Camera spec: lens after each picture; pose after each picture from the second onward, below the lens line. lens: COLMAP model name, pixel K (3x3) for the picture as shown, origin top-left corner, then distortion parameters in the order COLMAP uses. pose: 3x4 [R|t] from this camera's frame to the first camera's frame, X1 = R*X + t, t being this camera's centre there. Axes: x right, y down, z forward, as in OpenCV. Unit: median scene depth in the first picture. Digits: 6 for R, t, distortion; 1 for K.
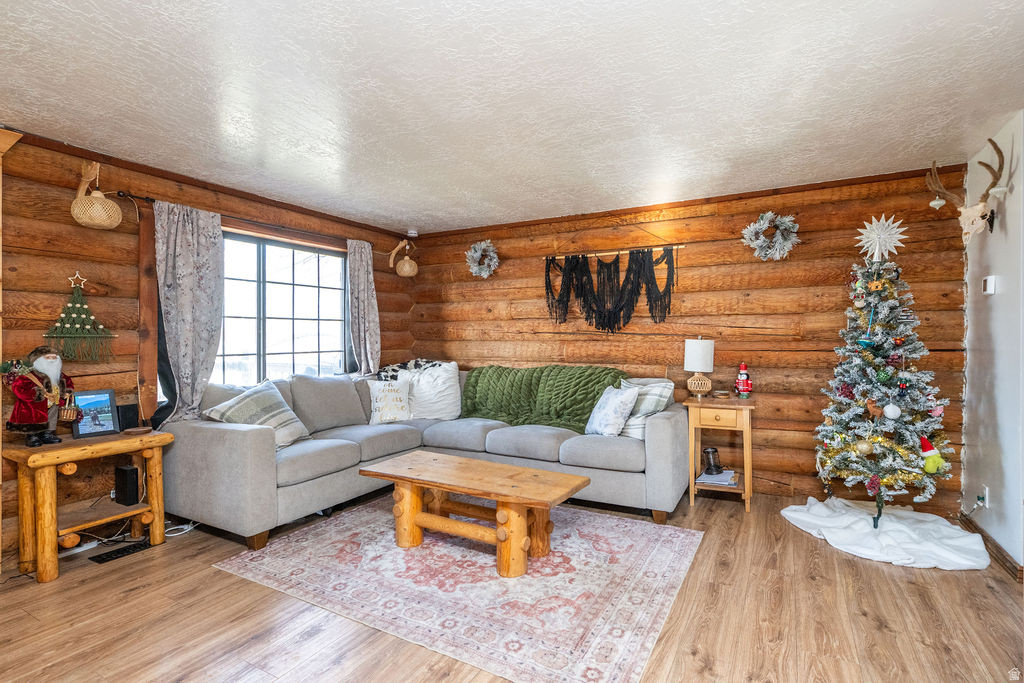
lens RADIAL K [[474.5, 0, 549.8], [0, 474.5, 341.3], [0, 0, 1]] dist [0.001903, 0.000236]
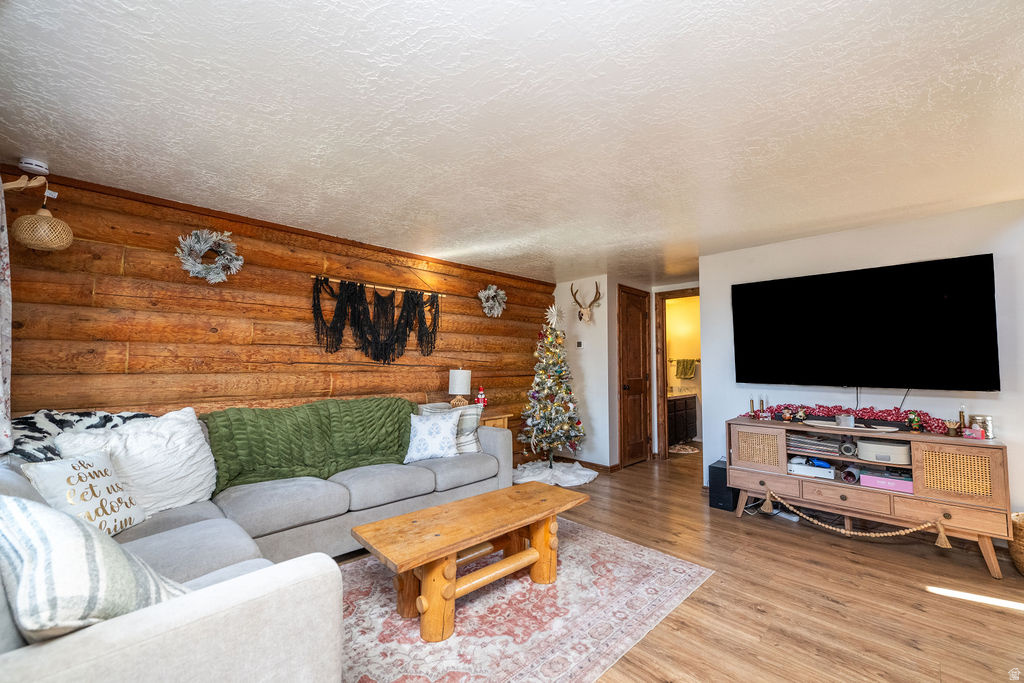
lens RADIAL K [[411.1, 0, 516.9], [0, 411.1, 339.8], [0, 0, 1]] dist [0.001609, -0.000271]
pose [[0.317870, 0.061387, 0.946145, -0.639663], [0.004531, 0.997792, -0.066260, -0.009728], [-0.948124, 0.025349, 0.316890, 0.444665]]
